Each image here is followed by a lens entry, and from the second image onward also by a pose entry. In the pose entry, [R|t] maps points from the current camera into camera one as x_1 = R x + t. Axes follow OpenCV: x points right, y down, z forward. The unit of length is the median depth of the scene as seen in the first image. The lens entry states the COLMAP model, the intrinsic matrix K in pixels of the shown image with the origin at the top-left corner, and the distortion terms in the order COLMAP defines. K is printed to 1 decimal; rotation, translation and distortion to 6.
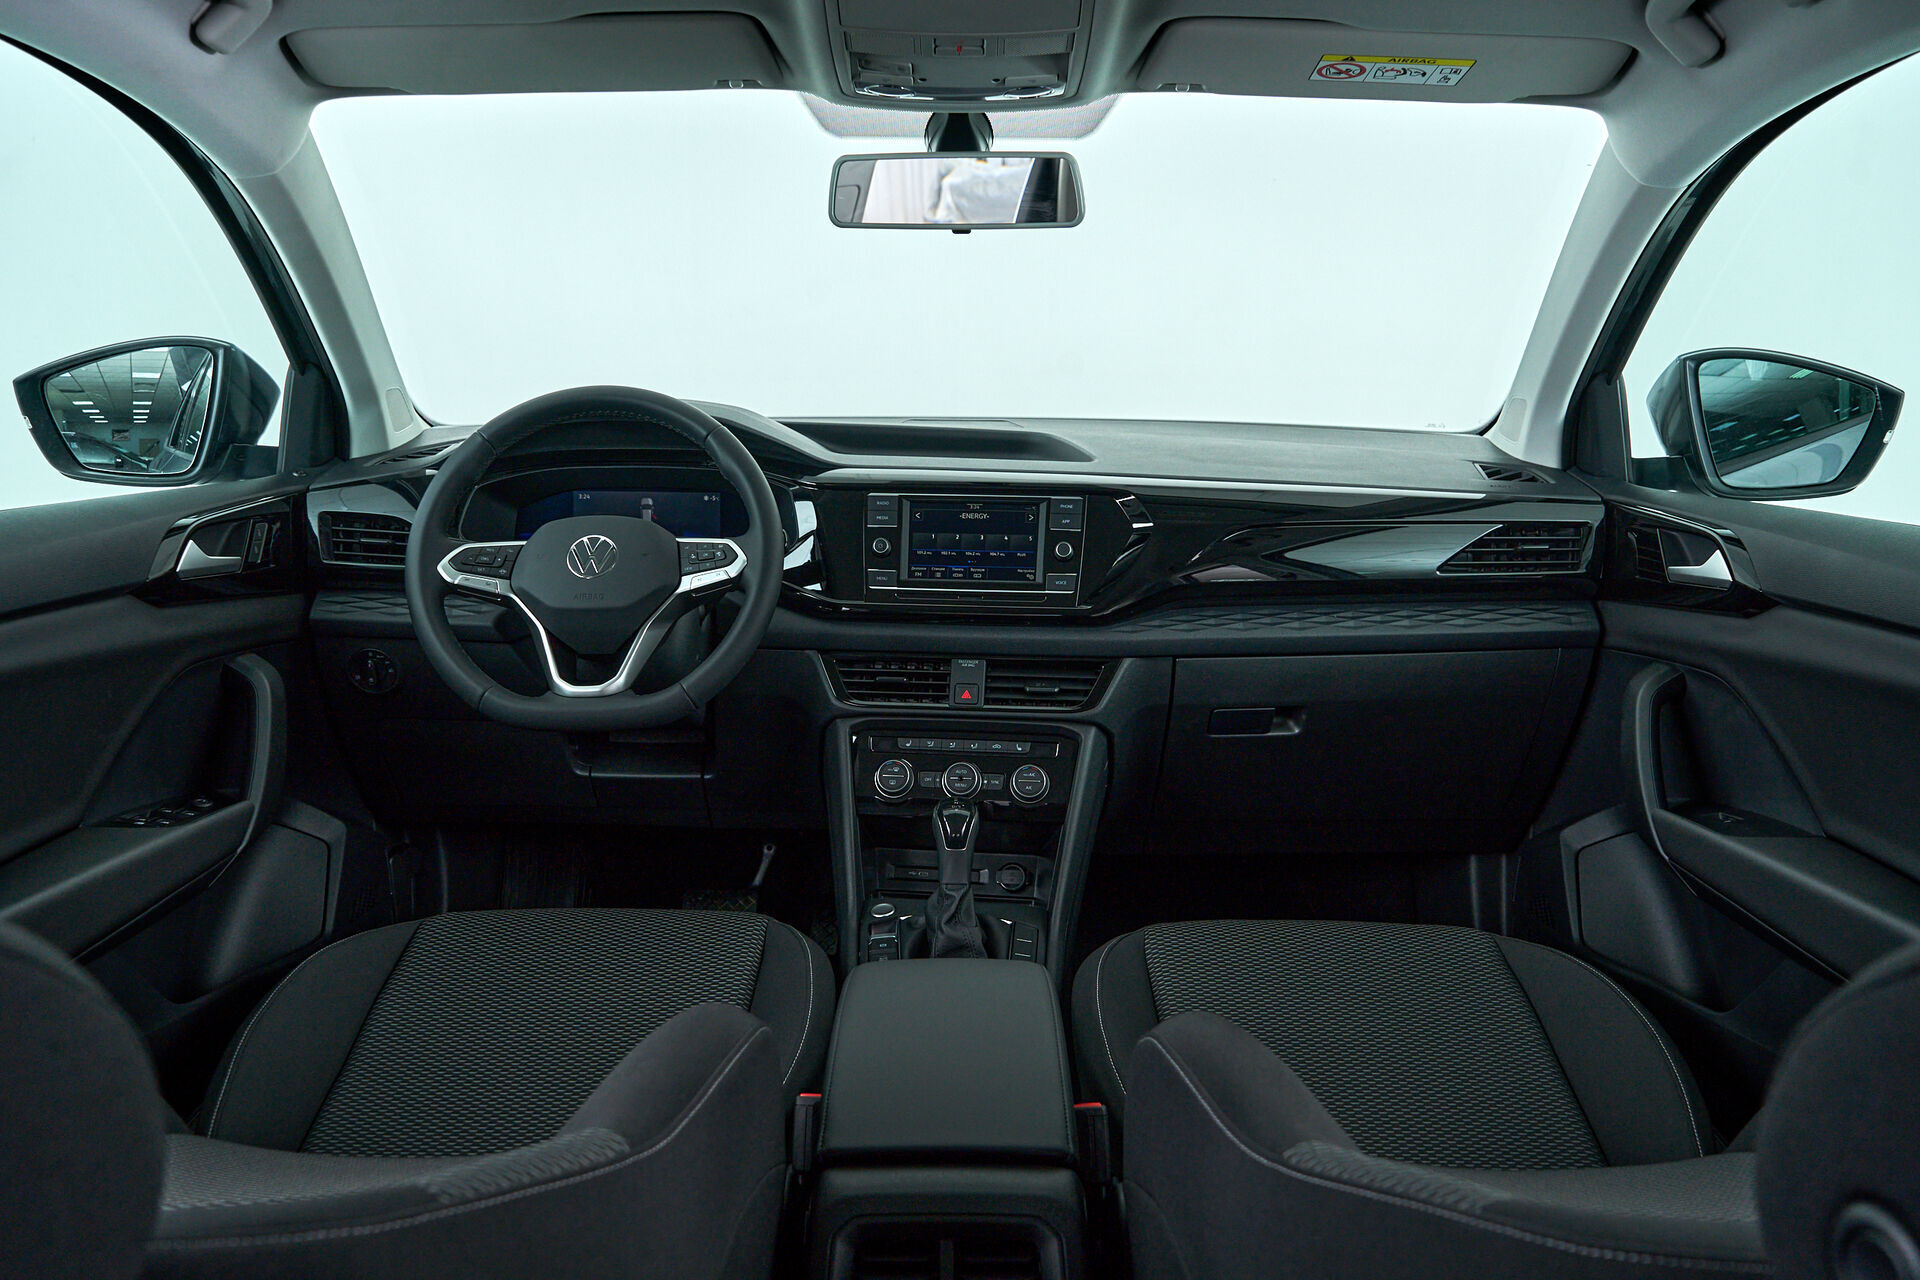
lens RADIAL K [[1564.8, 0, 960.0], [0, 1564.8, 640.0], [0, 0, 1]] dist [0.006499, -0.001298]
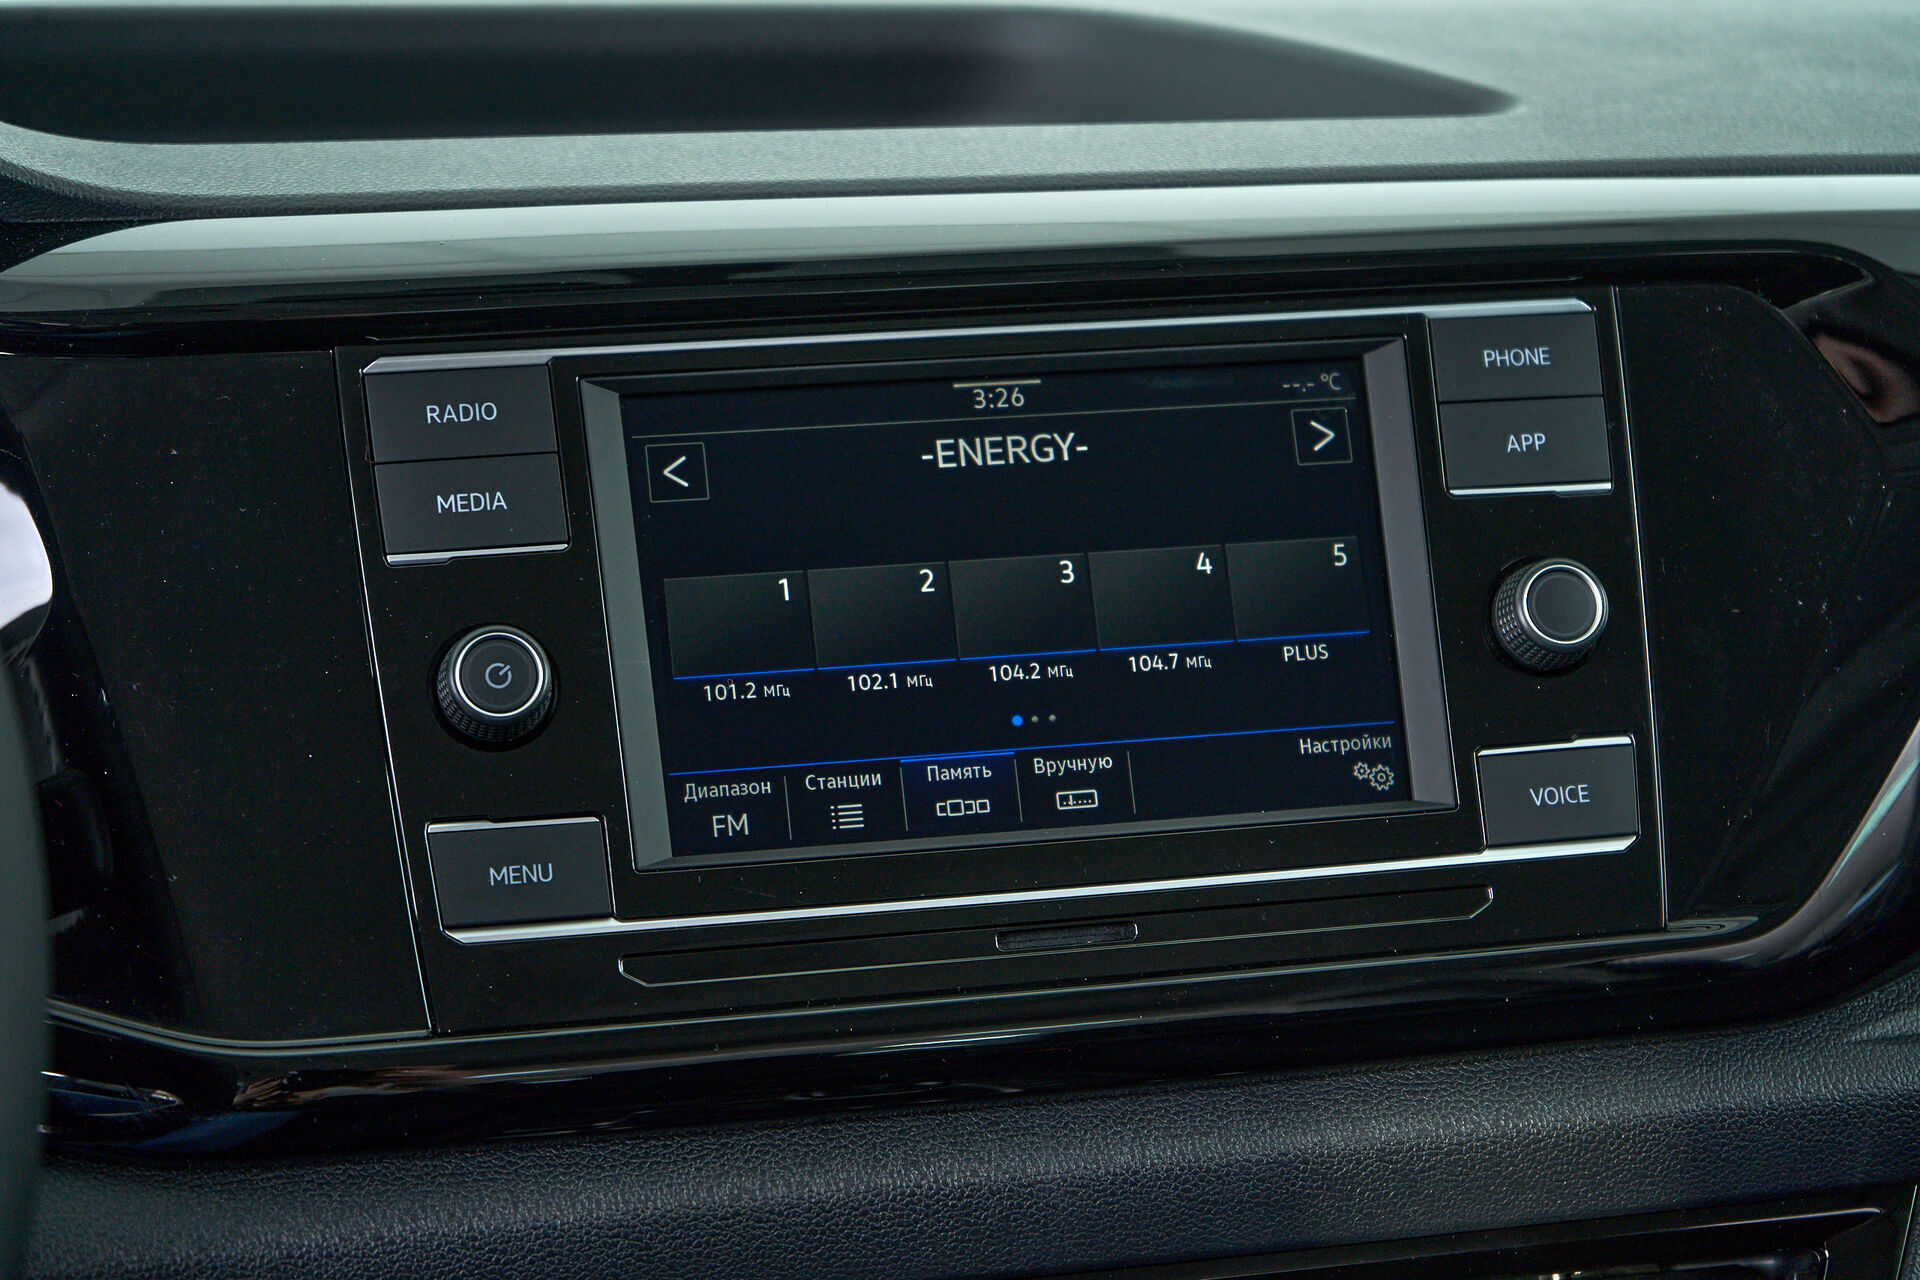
lens RADIAL K [[3989.9, 0, 960.0], [0, 3989.9, 640.0], [0, 0, 1]] dist [0.048224, 0.248703]
pose [[0.949891, -0.088378, 0.299827, -0.130044], [0.094403, 0.995518, -0.005640, -0.057497], [-0.297985, 0.033662, 0.953977, 0.594756]]
